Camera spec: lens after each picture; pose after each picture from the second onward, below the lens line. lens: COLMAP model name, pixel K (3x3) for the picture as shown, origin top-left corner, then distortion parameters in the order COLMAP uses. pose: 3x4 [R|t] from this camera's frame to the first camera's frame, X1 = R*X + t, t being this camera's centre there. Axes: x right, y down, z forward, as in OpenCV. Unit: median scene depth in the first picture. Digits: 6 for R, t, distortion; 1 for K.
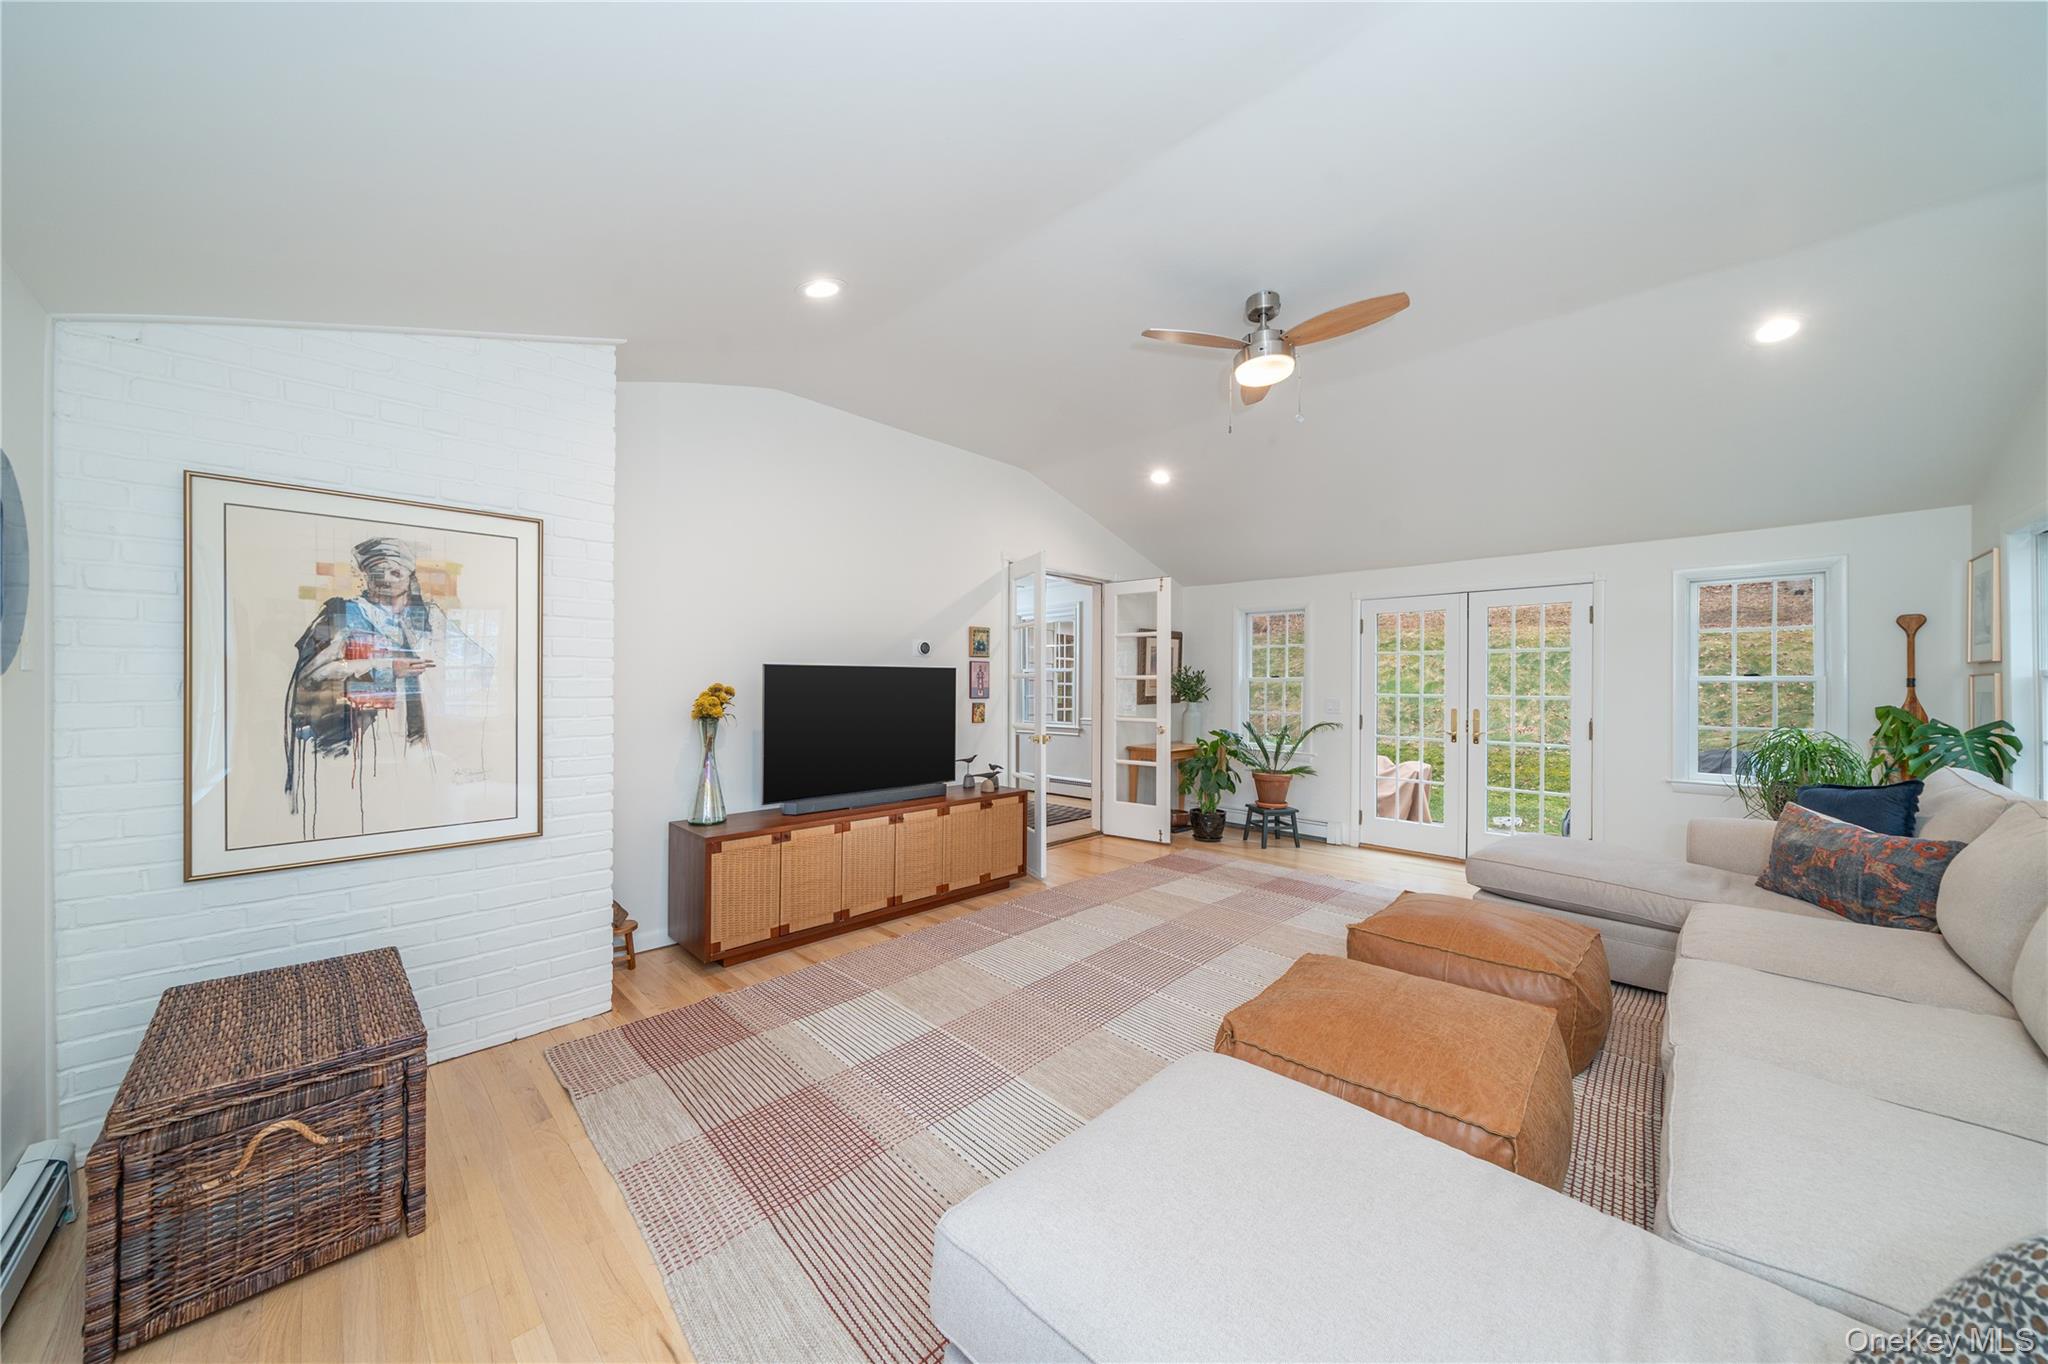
lens RADIAL K [[691.8, 0, 1024.0], [0, 691.8, 682.0], [0, 0, 1]] dist [-0.000104, -0.000001]
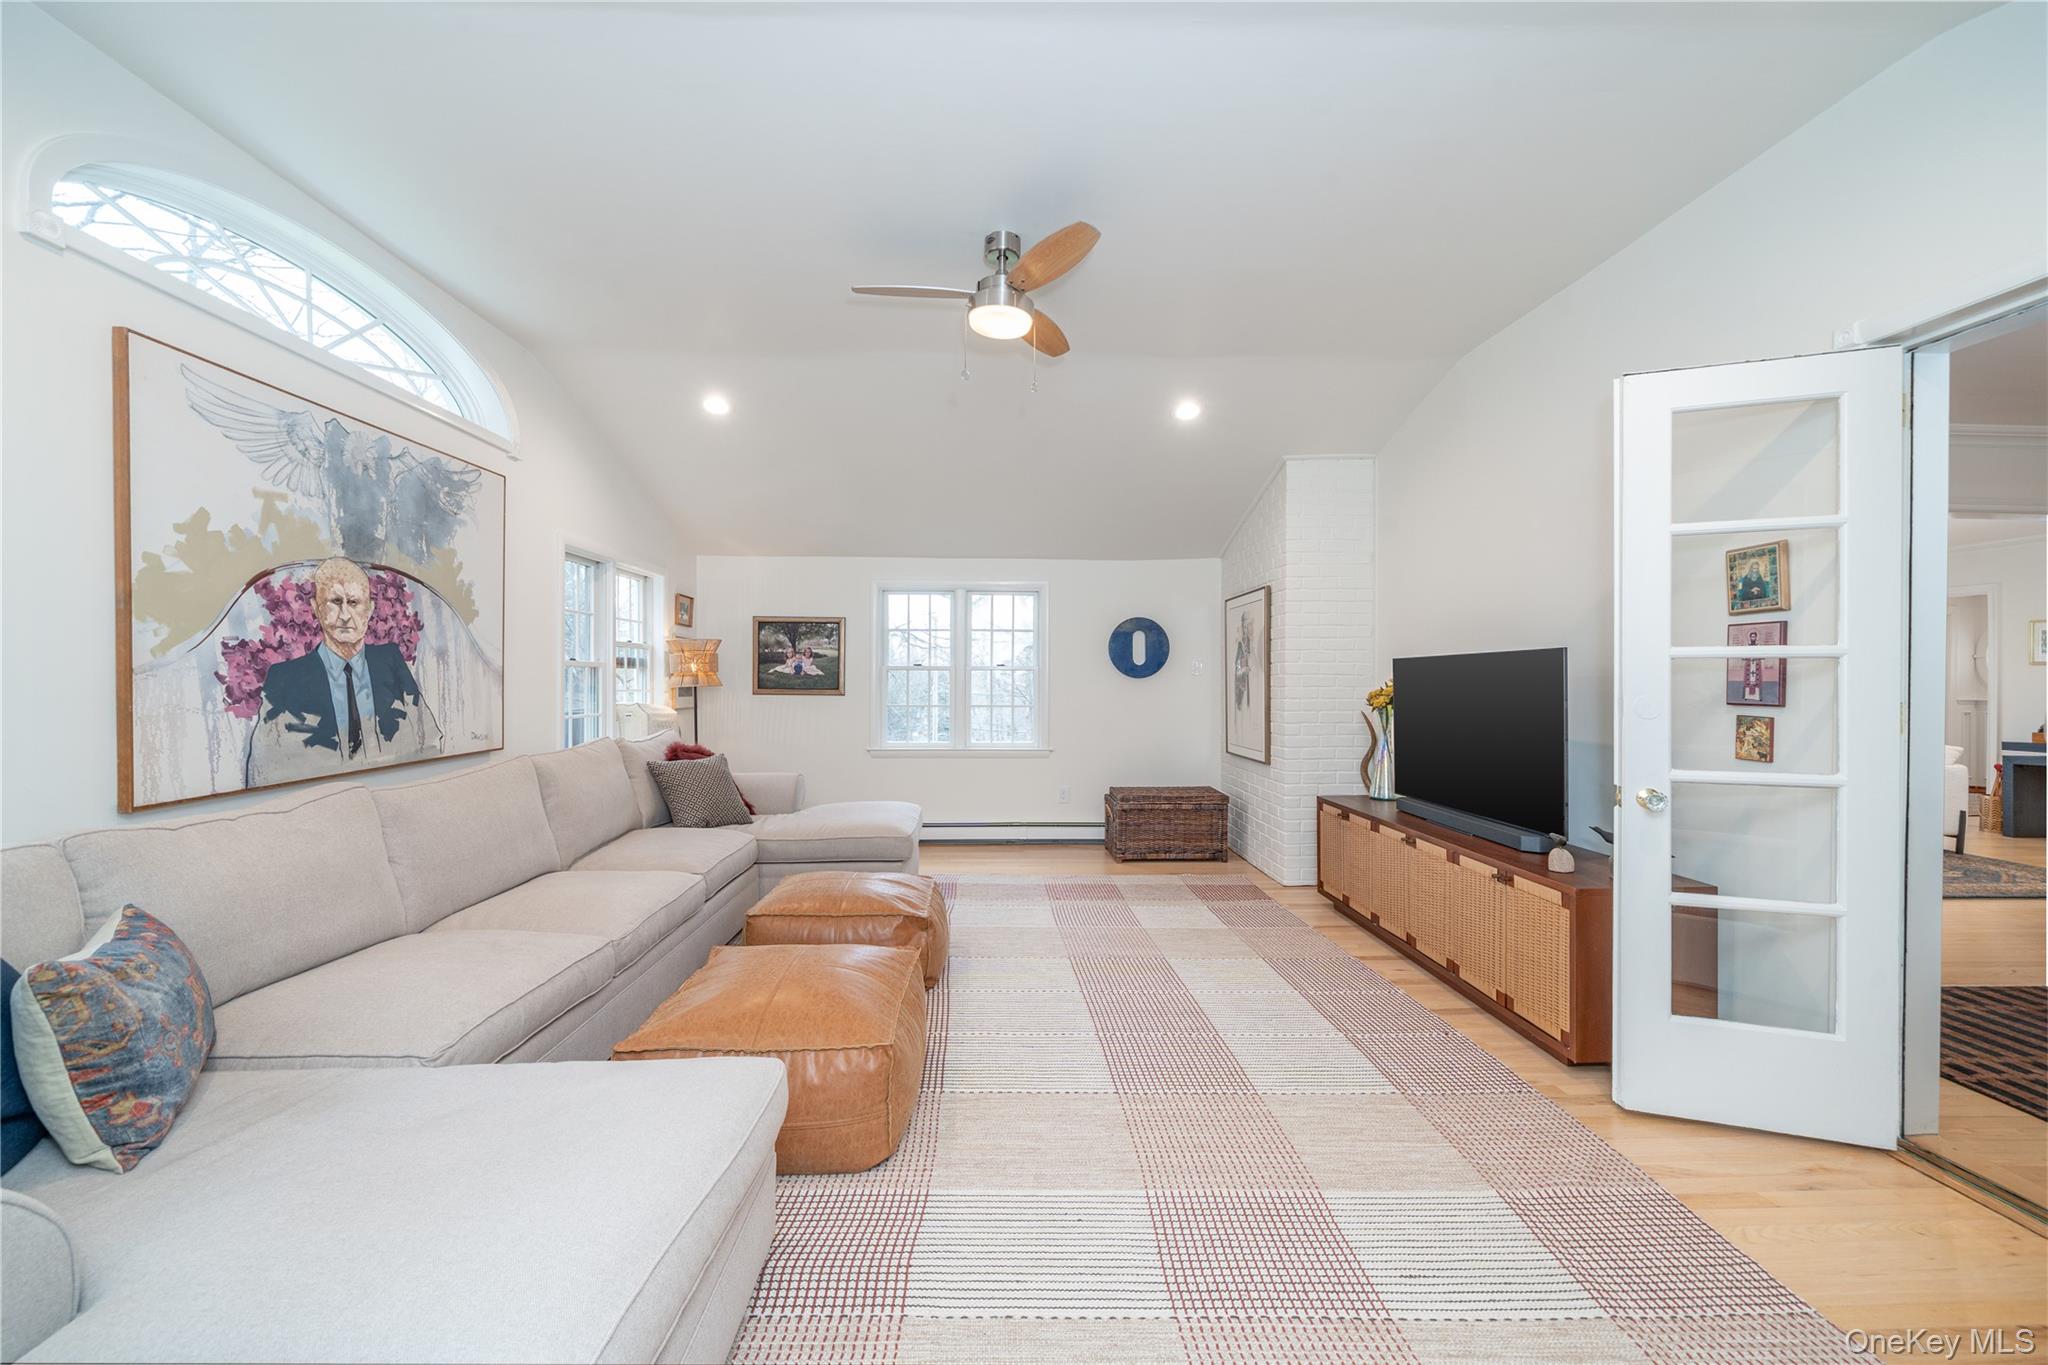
lens RADIAL K [[782.5, 0, 1024.0], [0, 782.5, 682.5], [0, 0, 1]] dist [0.000497, 0.000099]
pose [[-0.686074, -0.002112, -0.727528, 0.754689], [0.002863, 0.999980, -0.005603, 0.012109], [0.727526, -0.005927, -0.686055, 1.217326]]
